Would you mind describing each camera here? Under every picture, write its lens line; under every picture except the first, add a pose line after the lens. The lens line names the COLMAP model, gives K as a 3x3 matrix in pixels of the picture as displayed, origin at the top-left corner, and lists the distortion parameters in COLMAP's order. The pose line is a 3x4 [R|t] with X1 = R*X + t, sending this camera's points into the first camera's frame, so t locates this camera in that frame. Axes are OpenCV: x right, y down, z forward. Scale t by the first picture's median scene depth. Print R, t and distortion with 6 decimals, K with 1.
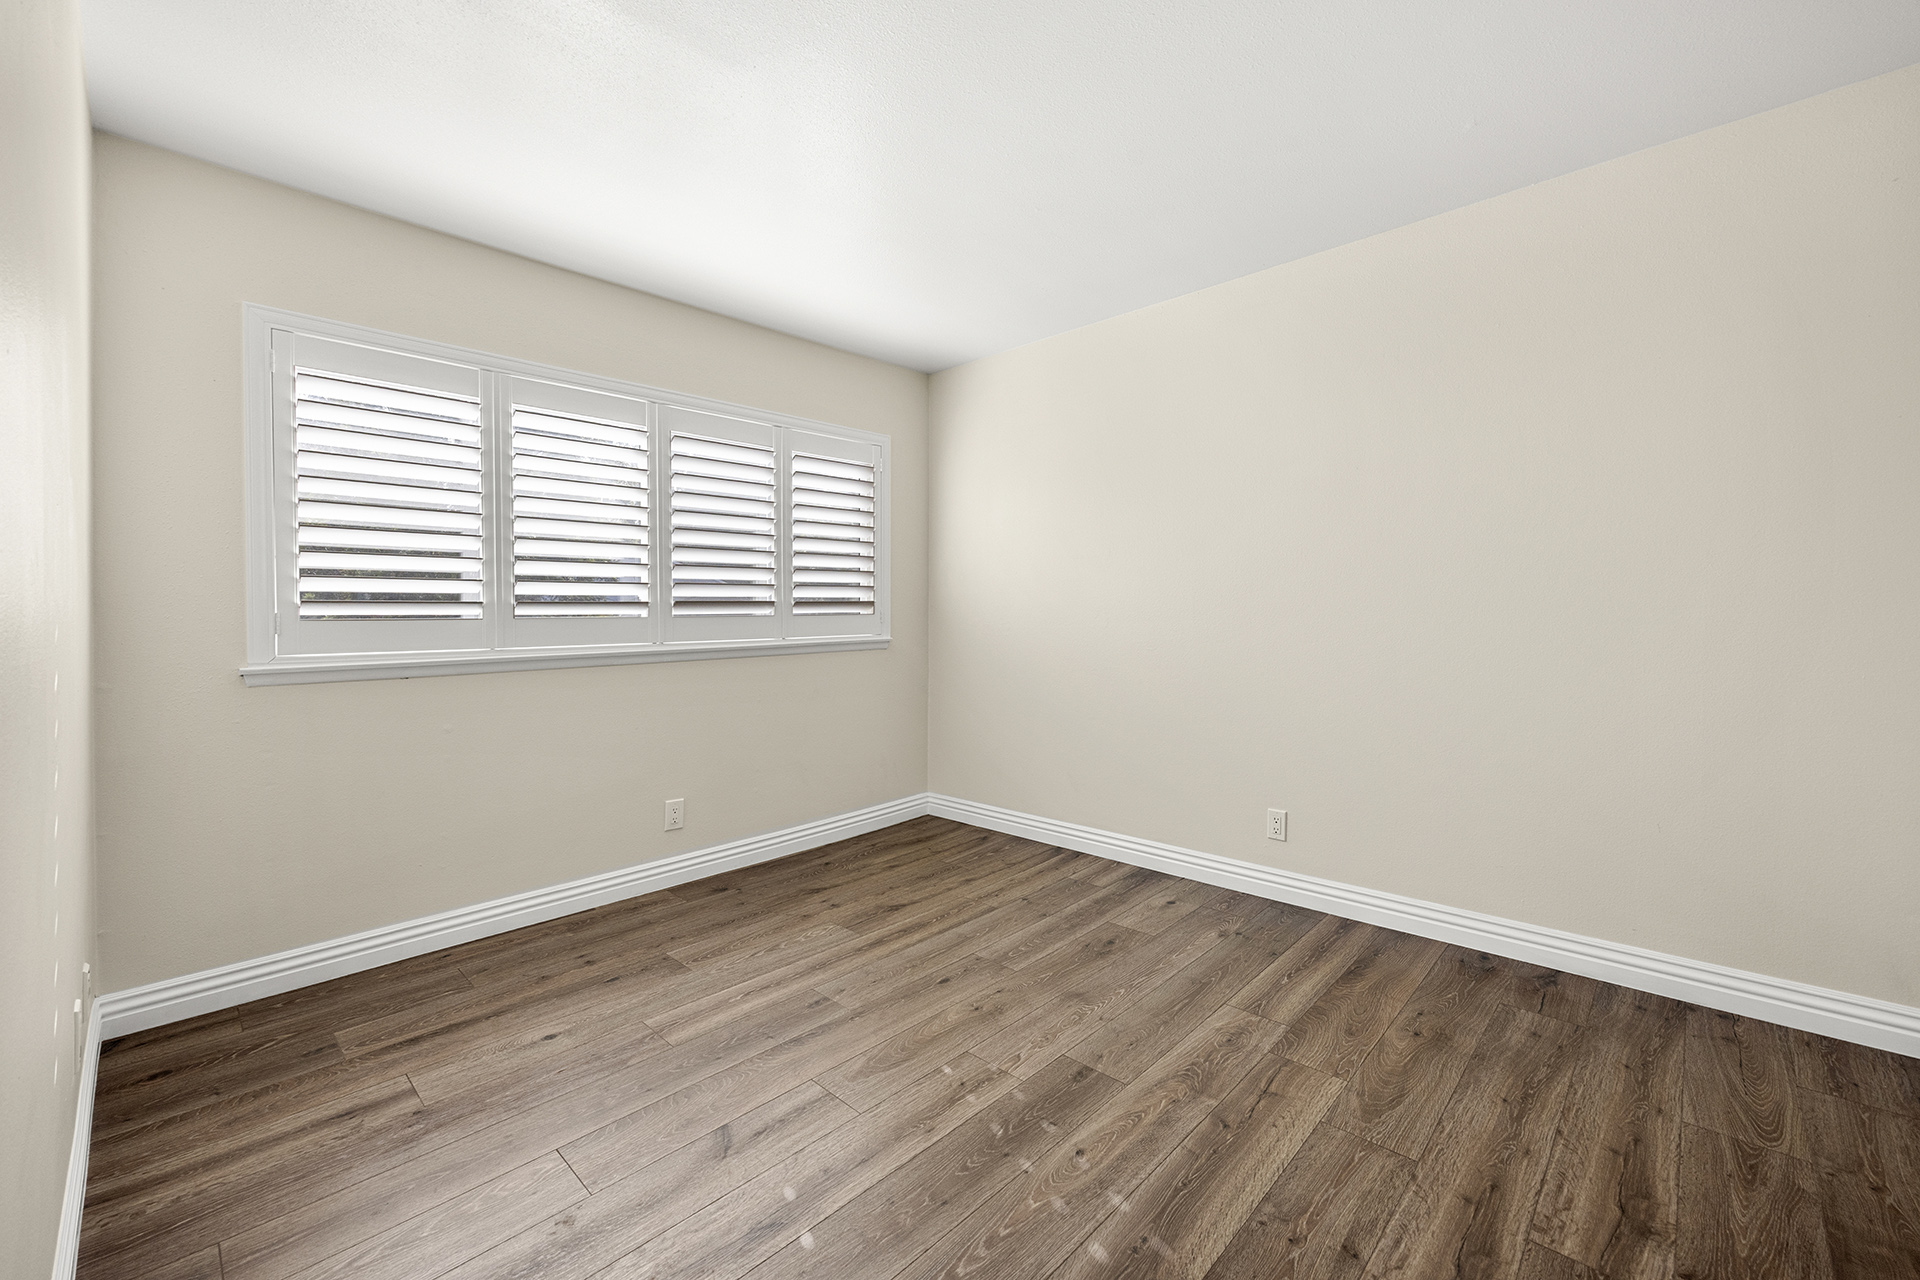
lens RADIAL K [[775.0, 0, 962.1], [0, 775.0, 615.1], [0, 0, 1]] dist [0.002339, 0.000158]
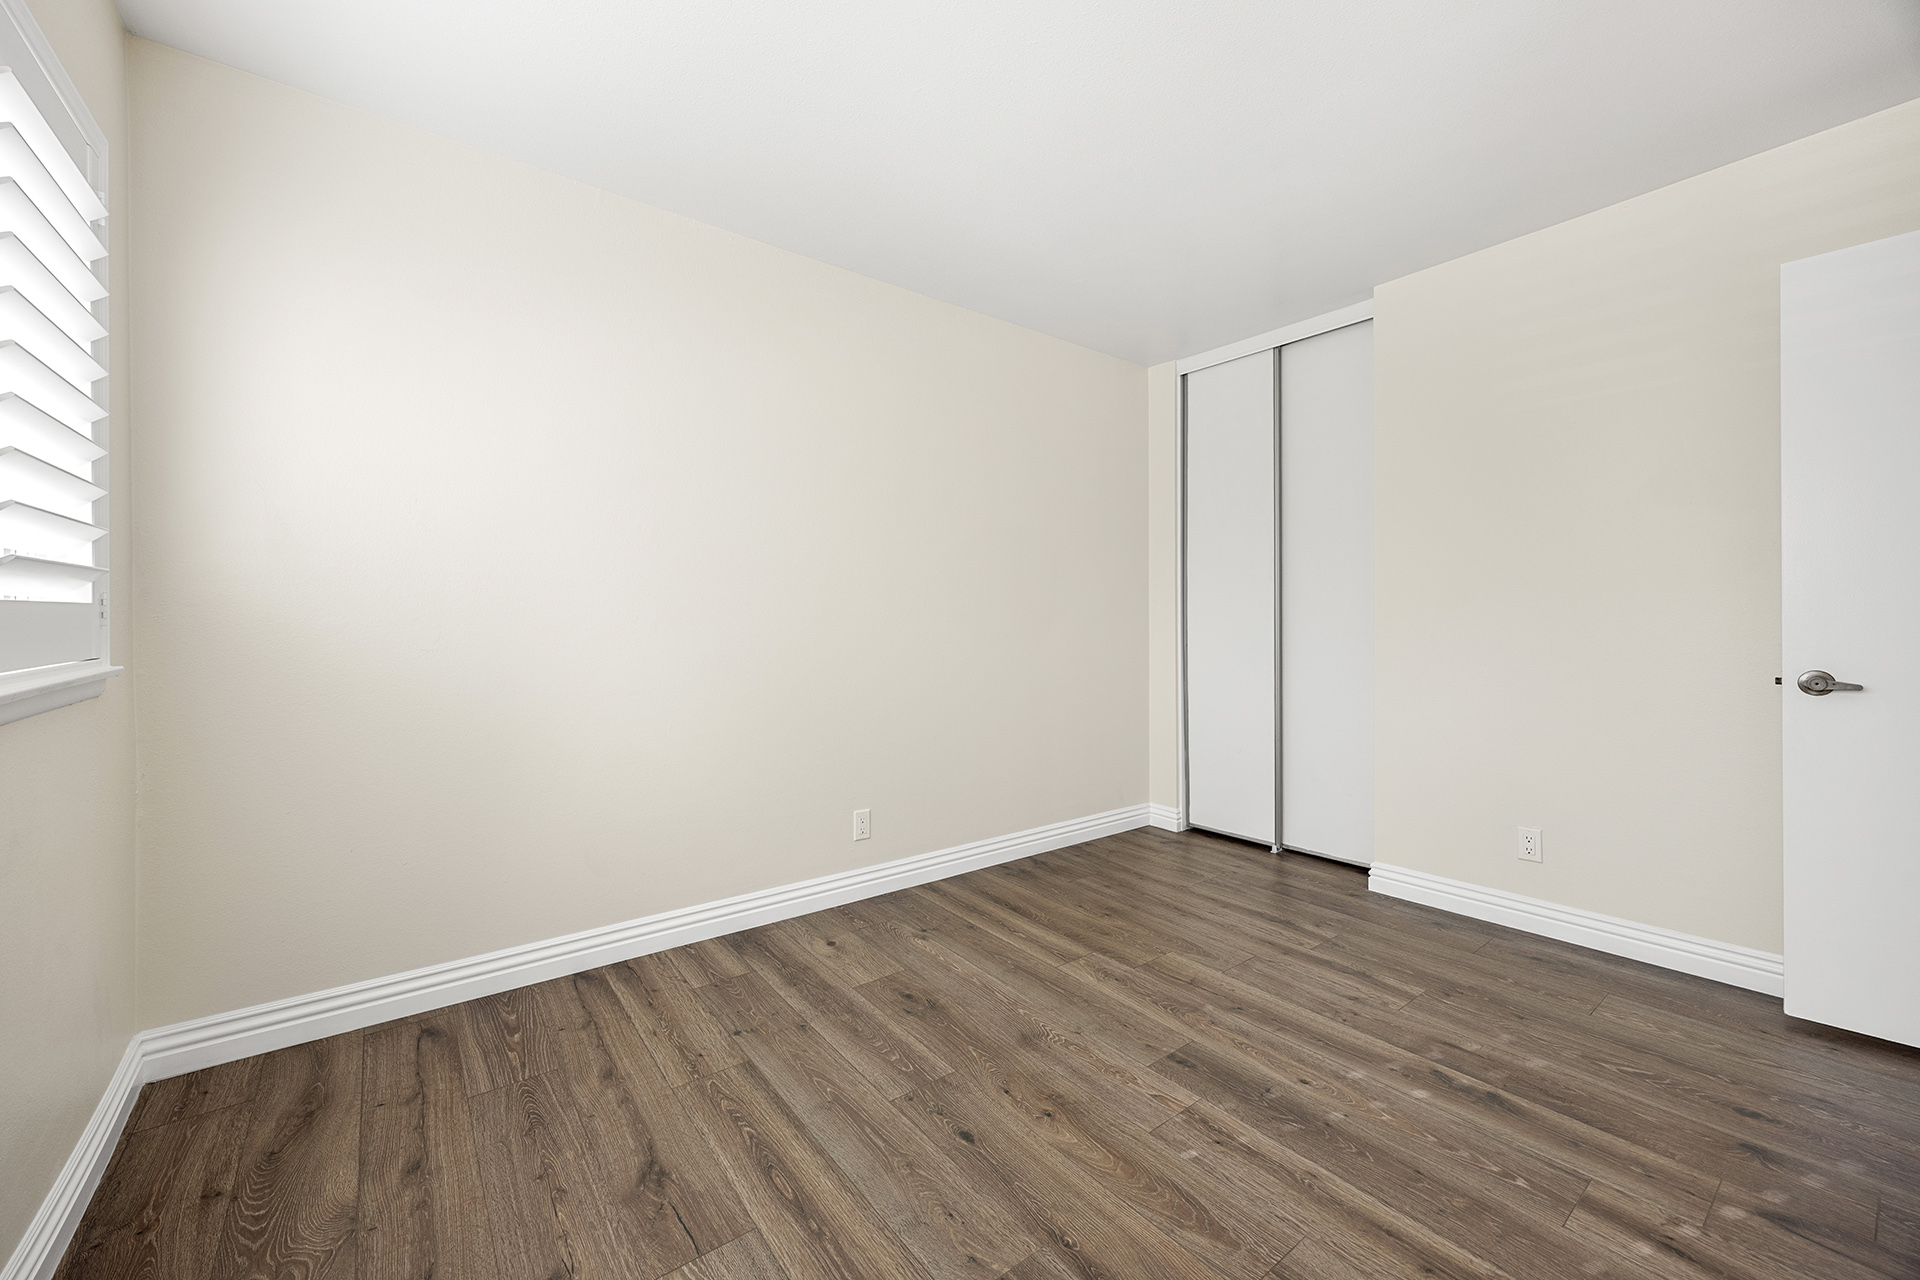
lens RADIAL K [[736.7, 0, 950.0], [0, 736.7, 620.4], [0, 0, 1]] dist [-0.000553, 0.000223]
pose [[0.155210, 0.015211, 0.987764, -0.650852], [-0.001902, 0.999884, -0.015099, 0.009836], [-0.987880, 0.000465, 0.155221, 0.849959]]
